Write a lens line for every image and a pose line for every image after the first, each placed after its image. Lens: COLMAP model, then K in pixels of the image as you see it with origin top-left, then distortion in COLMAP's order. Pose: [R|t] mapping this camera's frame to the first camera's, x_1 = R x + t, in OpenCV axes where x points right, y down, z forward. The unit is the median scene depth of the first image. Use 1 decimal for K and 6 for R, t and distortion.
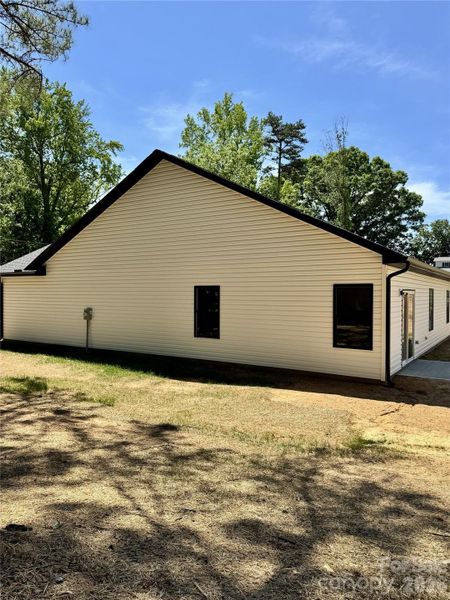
lens RADIAL K [[424.4, 0, 225.0], [0, 424.4, 288.8], [0, 0, 1]] dist [0.005933, 0.001516]
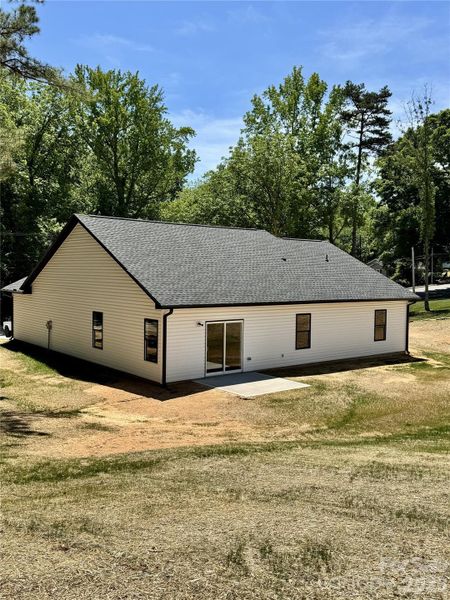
lens RADIAL K [[519.4, 0, 225.0], [0, 519.4, 300.0], [0, 0, 1]] dist [0.004881, -0.000661]
pose [[0.955899, 0.018387, -0.293118, 0.184028], [-0.001239, 0.998282, 0.058580, -0.031219], [0.293691, -0.055634, 0.954280, -0.112599]]
